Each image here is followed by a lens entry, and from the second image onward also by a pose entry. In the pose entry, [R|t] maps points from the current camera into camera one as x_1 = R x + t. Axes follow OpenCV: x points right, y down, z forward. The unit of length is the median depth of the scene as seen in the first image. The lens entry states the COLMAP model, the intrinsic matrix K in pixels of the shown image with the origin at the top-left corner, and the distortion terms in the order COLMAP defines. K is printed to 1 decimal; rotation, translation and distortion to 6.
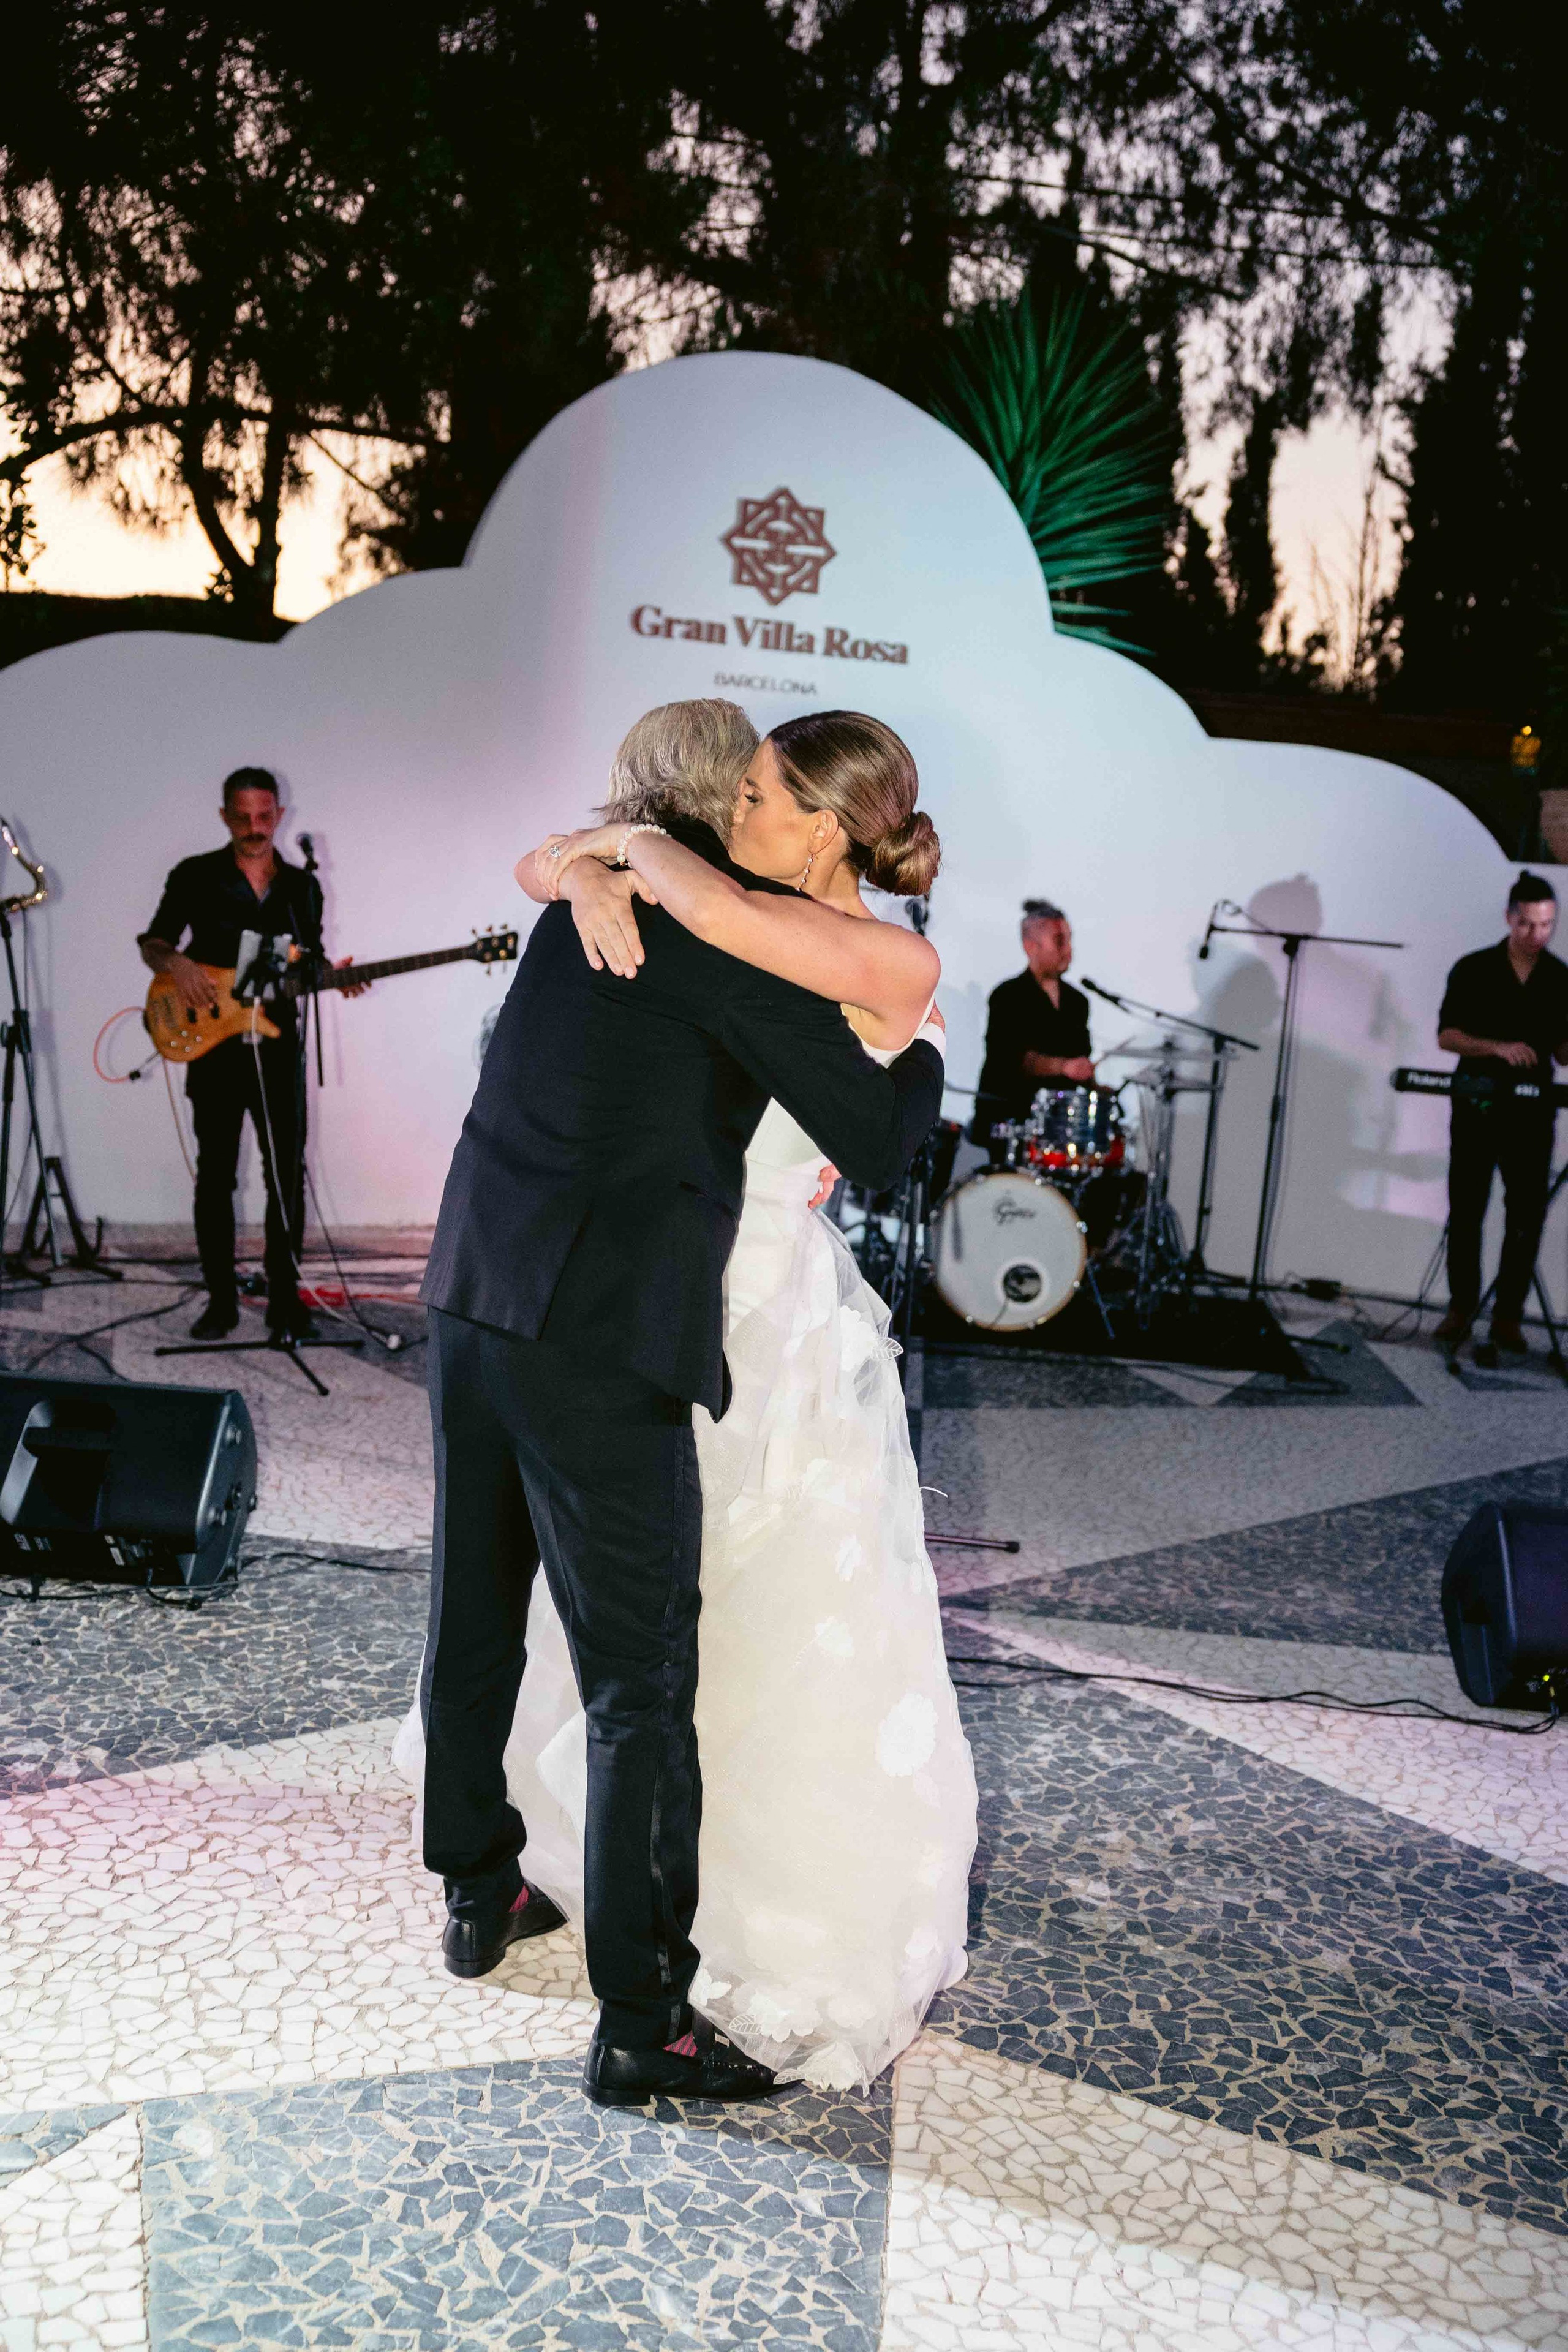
lens RADIAL K [[2296.1, 0, 801.1], [0, 2296.1, 1198.7], [0, 0, 1]] dist [-0.029485, 0.057870]
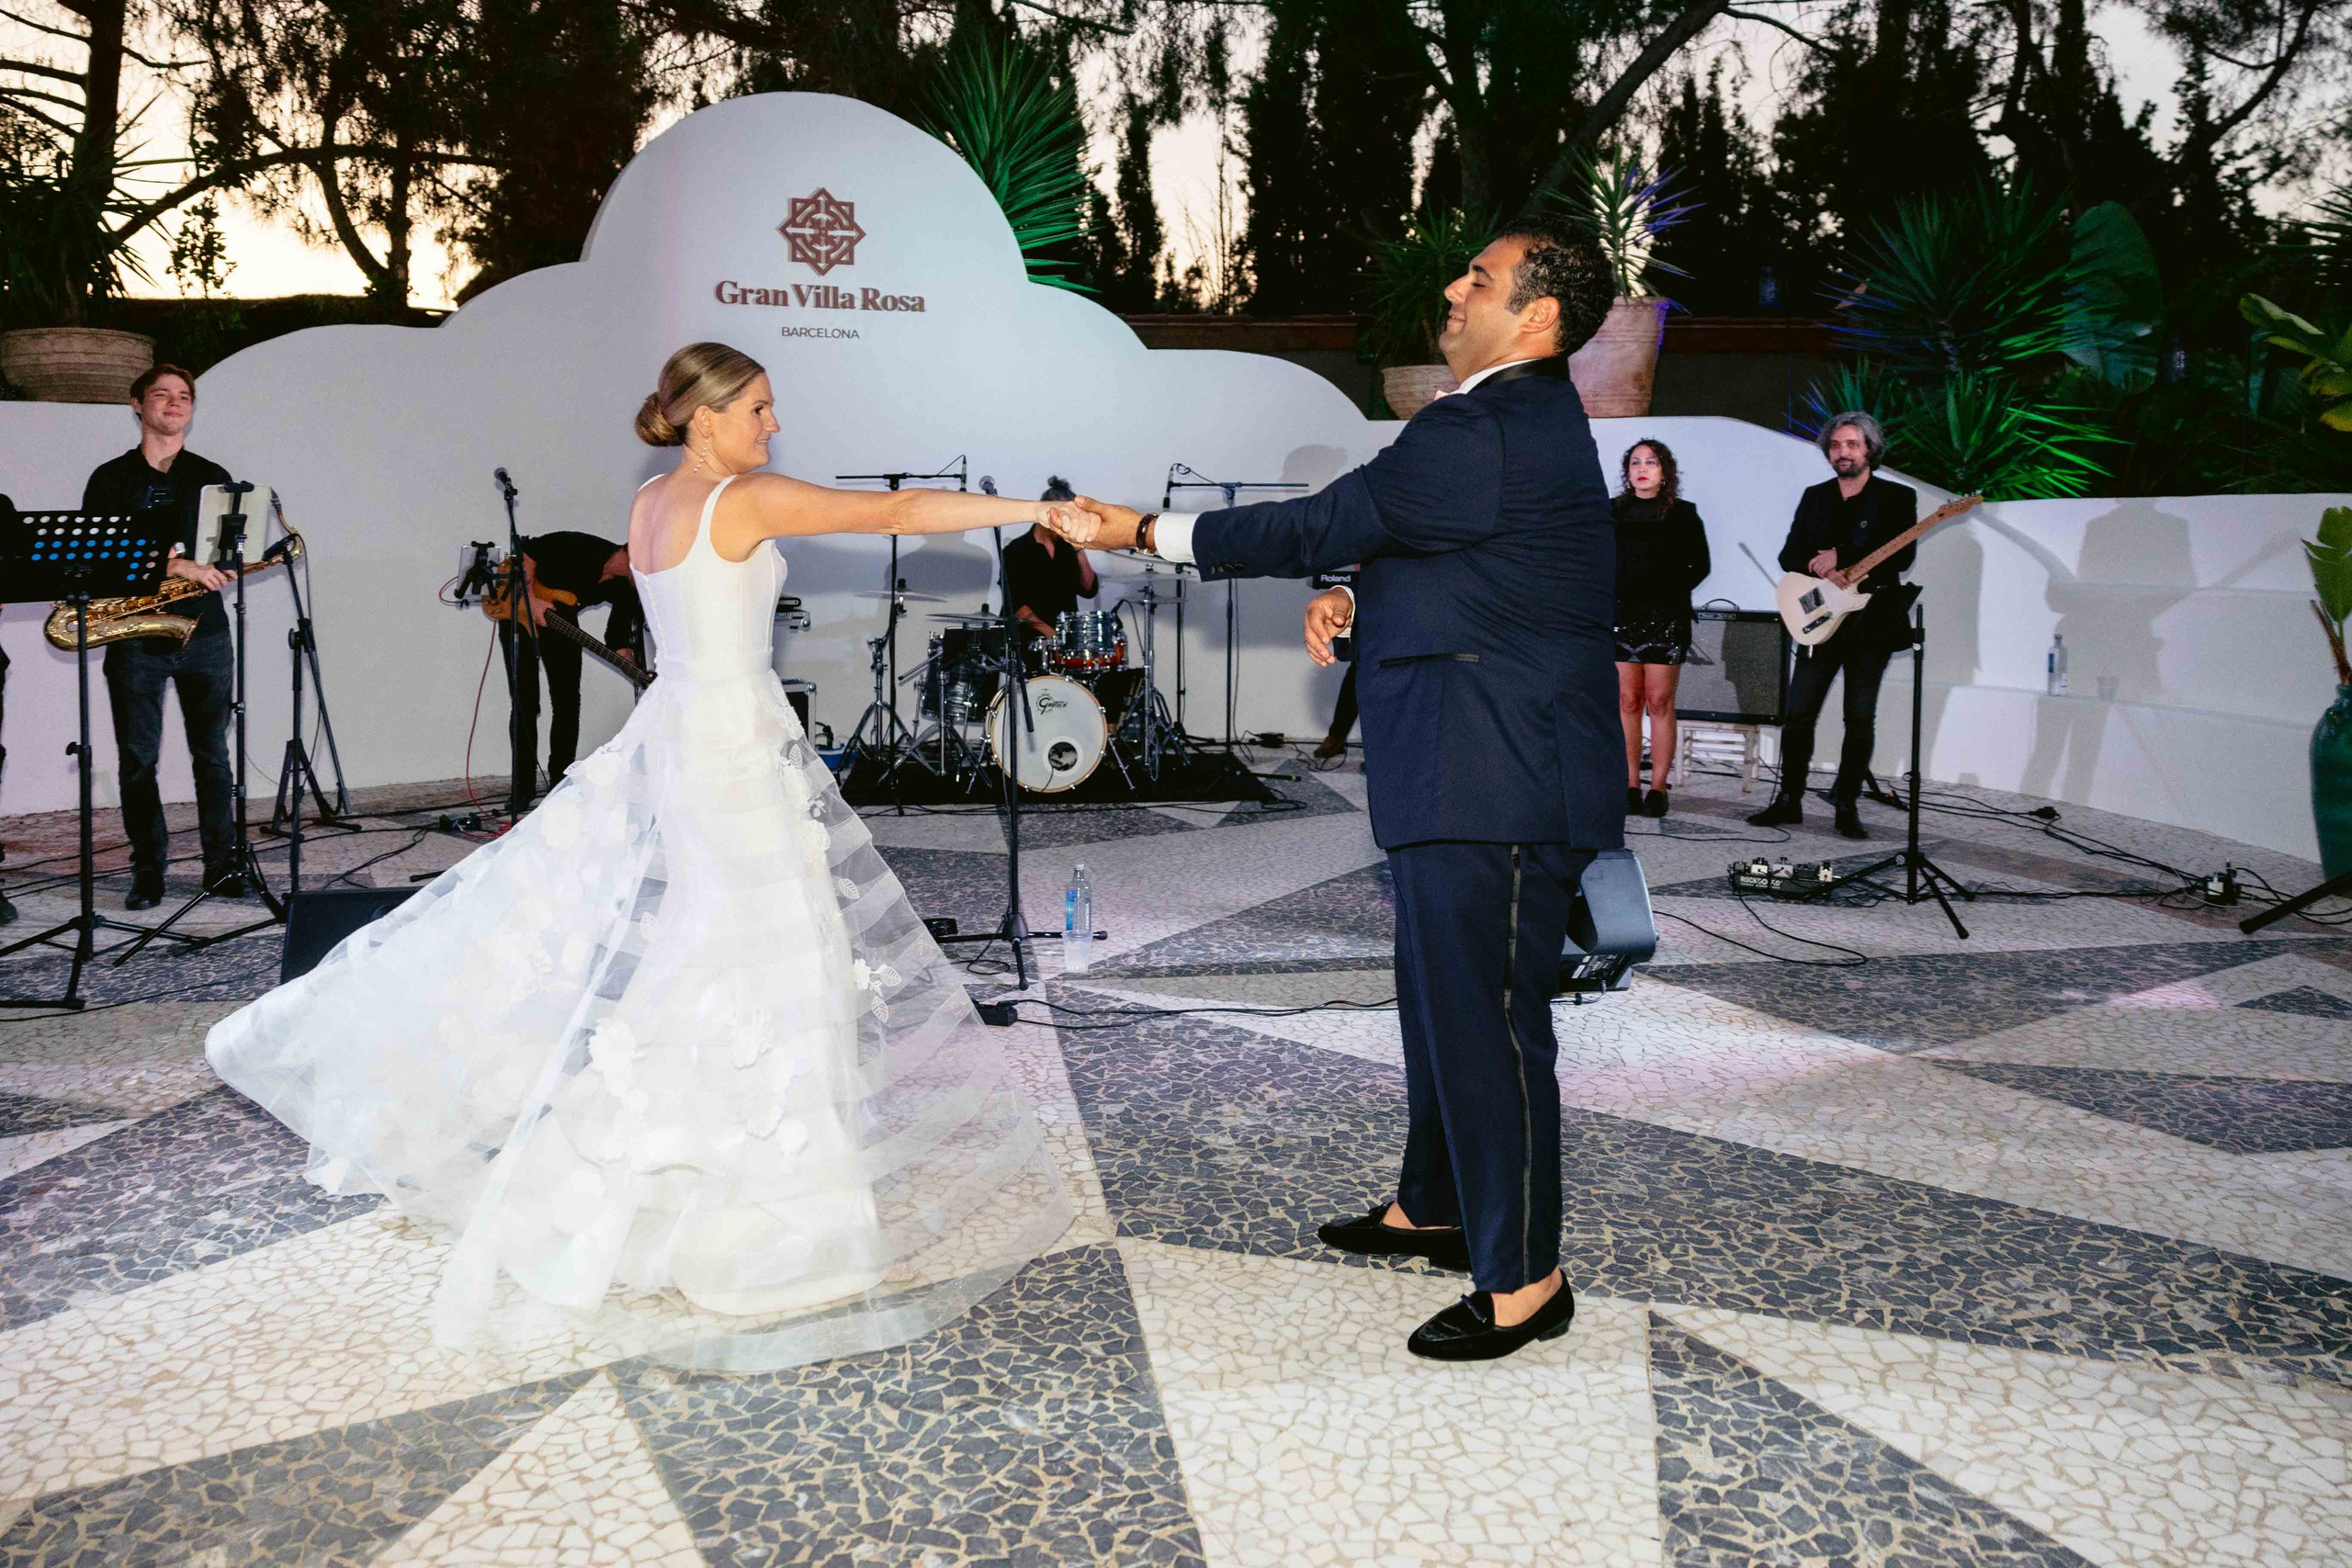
lens RADIAL K [[1814.4, 0, 1132.5], [0, 1814.4, 552.6], [0, 0, 1]] dist [0.003298, 0.006018]
pose [[0.979550, -0.089437, 0.180231, -0.075461], [0.105620, 0.990997, -0.082271, 0.017392], [-0.171250, 0.099625, 0.980178, -0.108986]]
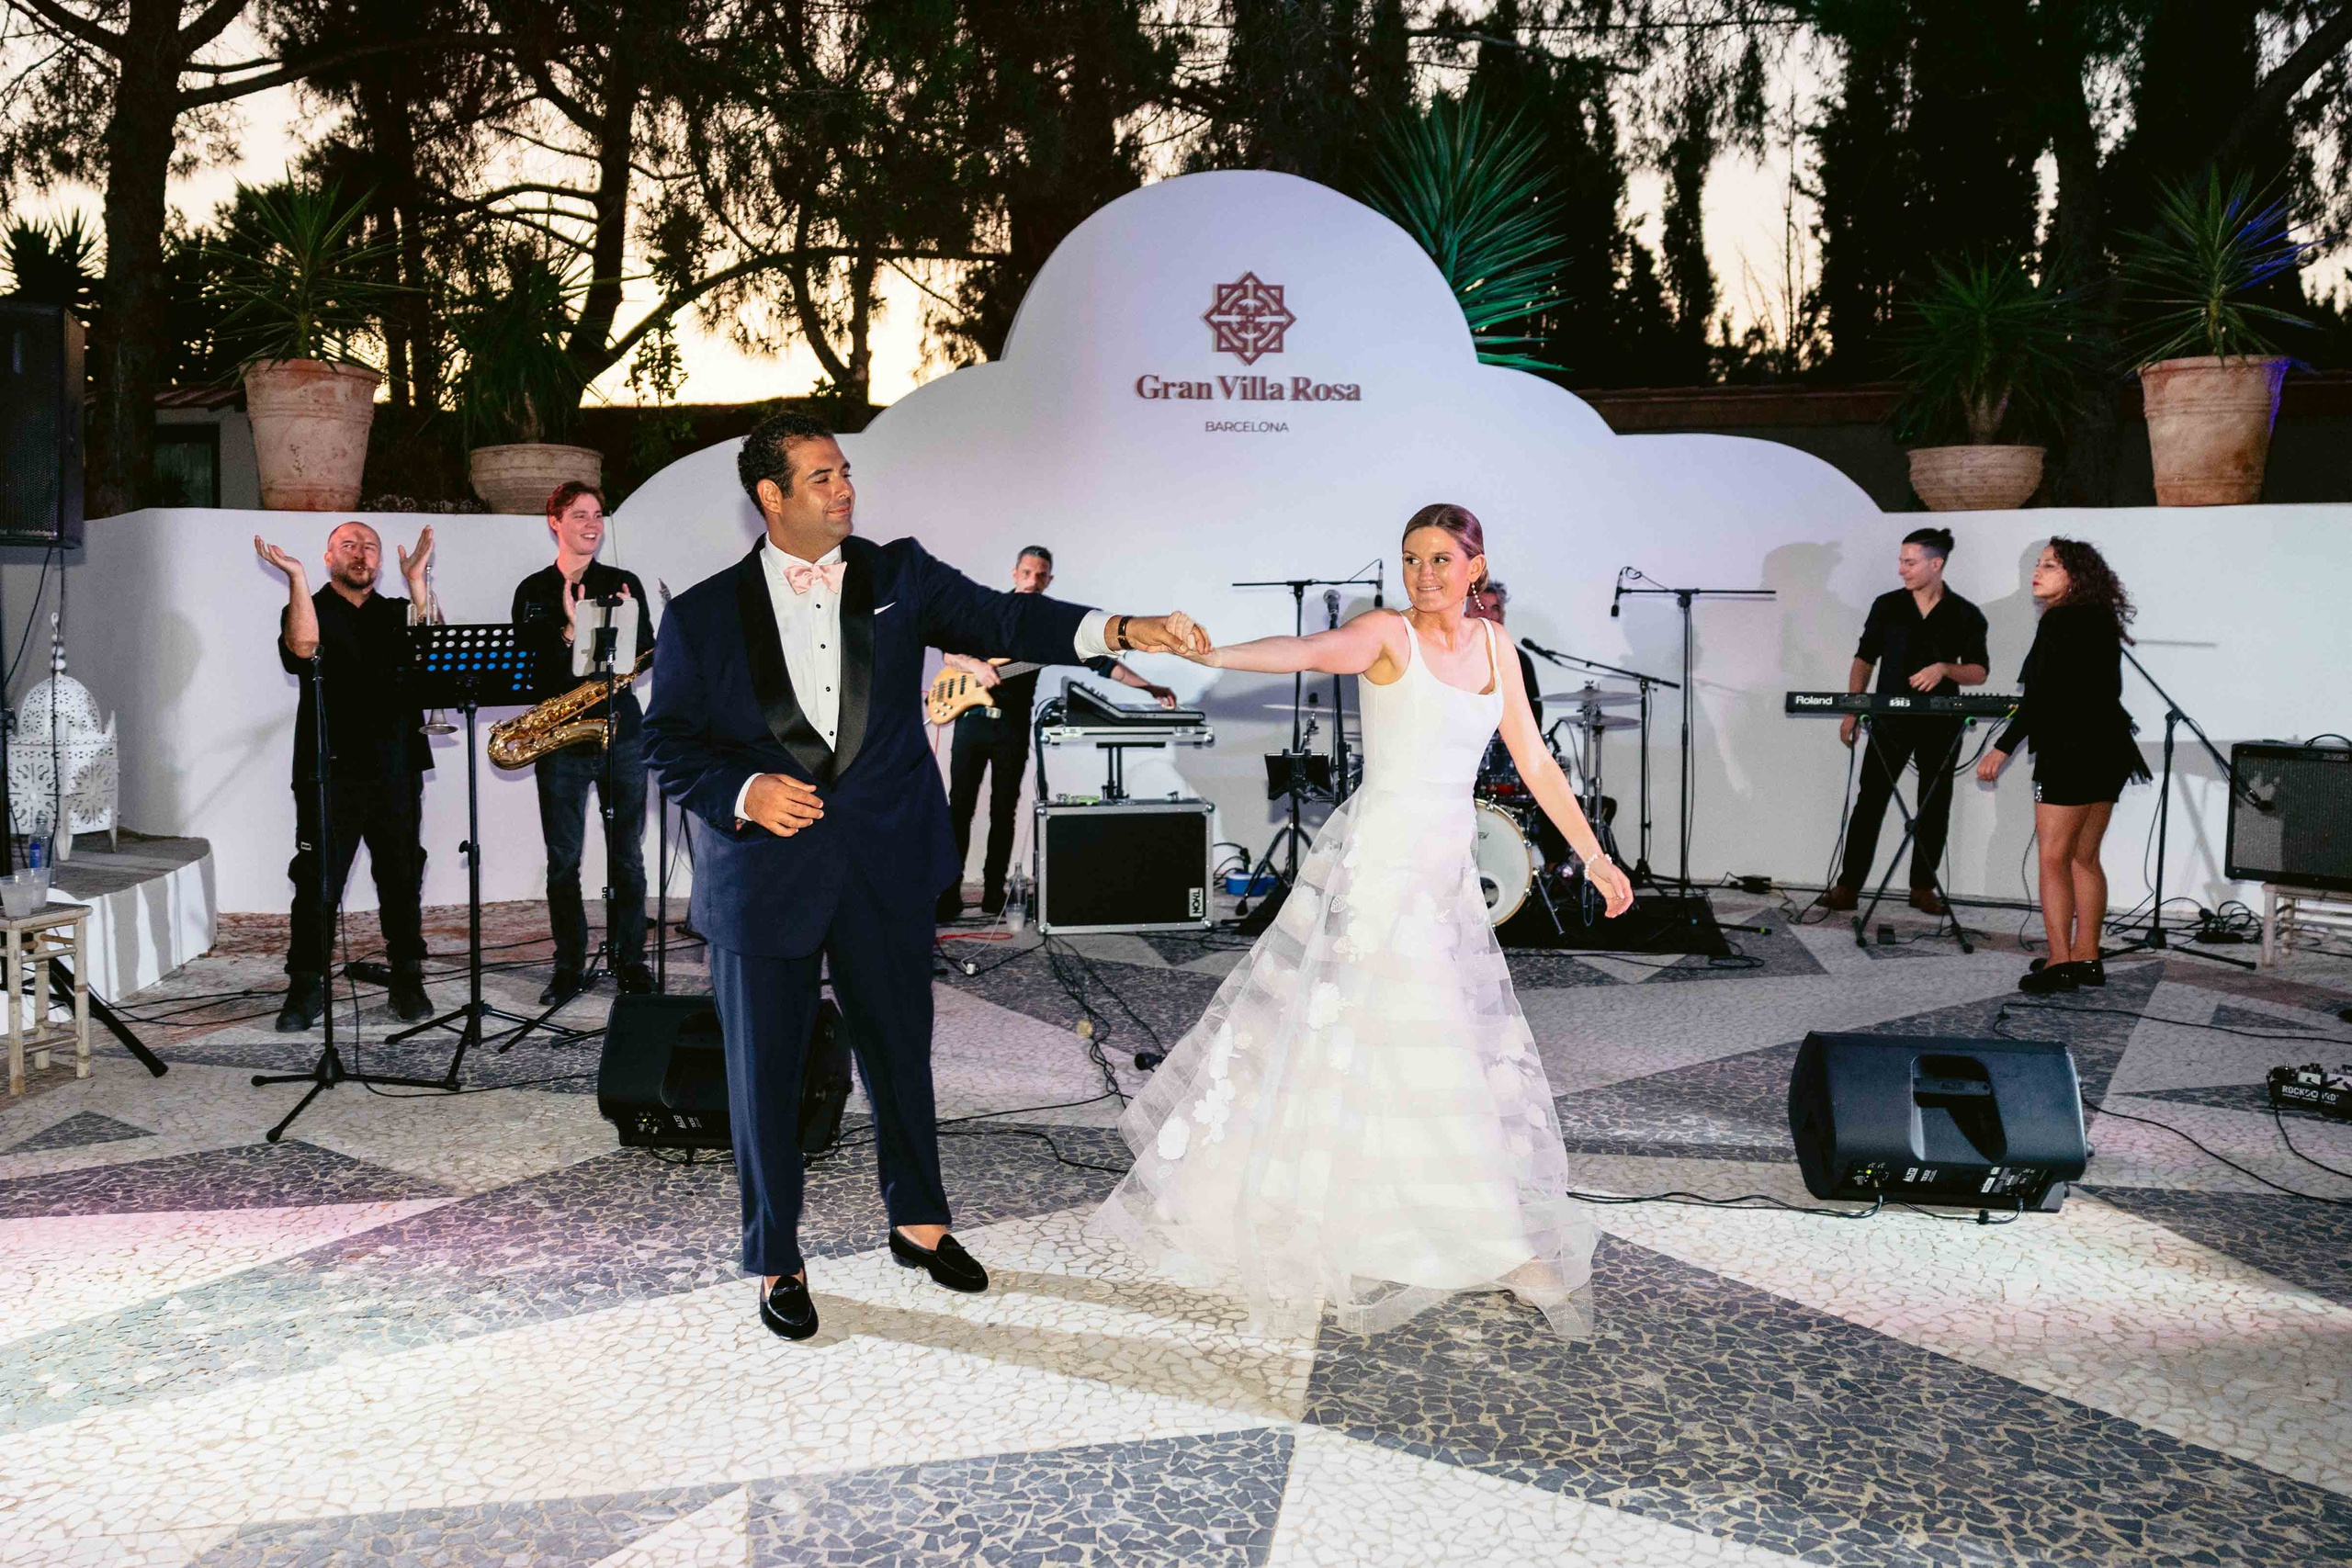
lens RADIAL K [[2003.6, 0, 1101.3], [0, 2003.6, 657.9], [0, 0, 1]] dist [0.003293, 0.008501]
pose [[0.988016, -0.079936, -0.132044, 0.077000], [0.066174, 0.992214, -0.105515, 0.019593], [0.139450, 0.095512, 0.985612, -0.142821]]
